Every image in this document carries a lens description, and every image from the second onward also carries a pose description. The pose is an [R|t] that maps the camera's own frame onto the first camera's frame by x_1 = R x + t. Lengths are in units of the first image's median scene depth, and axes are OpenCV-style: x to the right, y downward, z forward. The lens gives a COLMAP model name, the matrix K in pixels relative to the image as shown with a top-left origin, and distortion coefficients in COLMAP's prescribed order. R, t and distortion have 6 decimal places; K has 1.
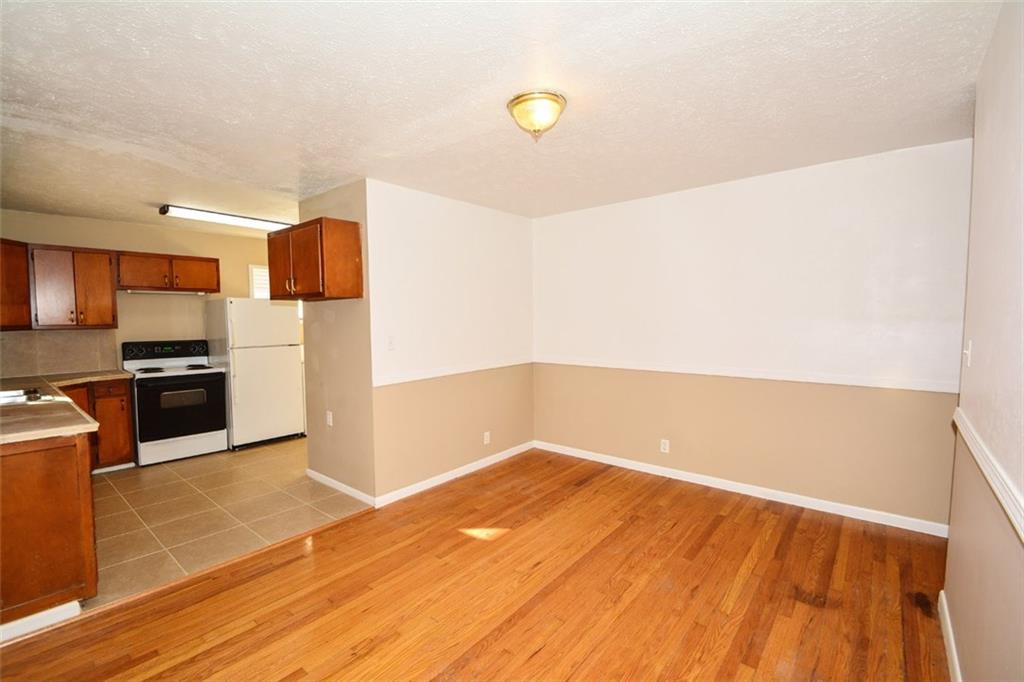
lens RADIAL K [[451.4, 0, 491.9], [0, 451.4, 333.9], [0, 0, 1]] dist [0.000383, -0.005230]
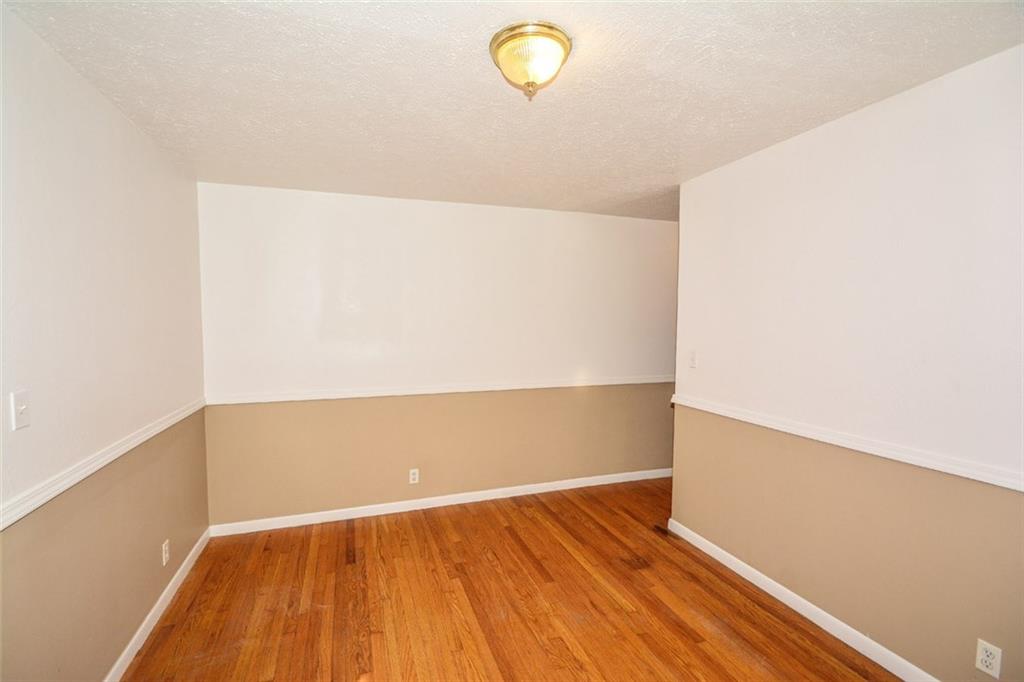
lens RADIAL K [[451.4, 0, 508.4], [0, 451.4, 344.6], [0, 0, 1]] dist [0.000383, -0.005230]
pose [[0.500867, -0.038395, 0.864672, -0.376668], [0.029235, 0.999196, 0.027433, -0.046144], [-0.865031, 0.011539, 0.501586, 0.473294]]
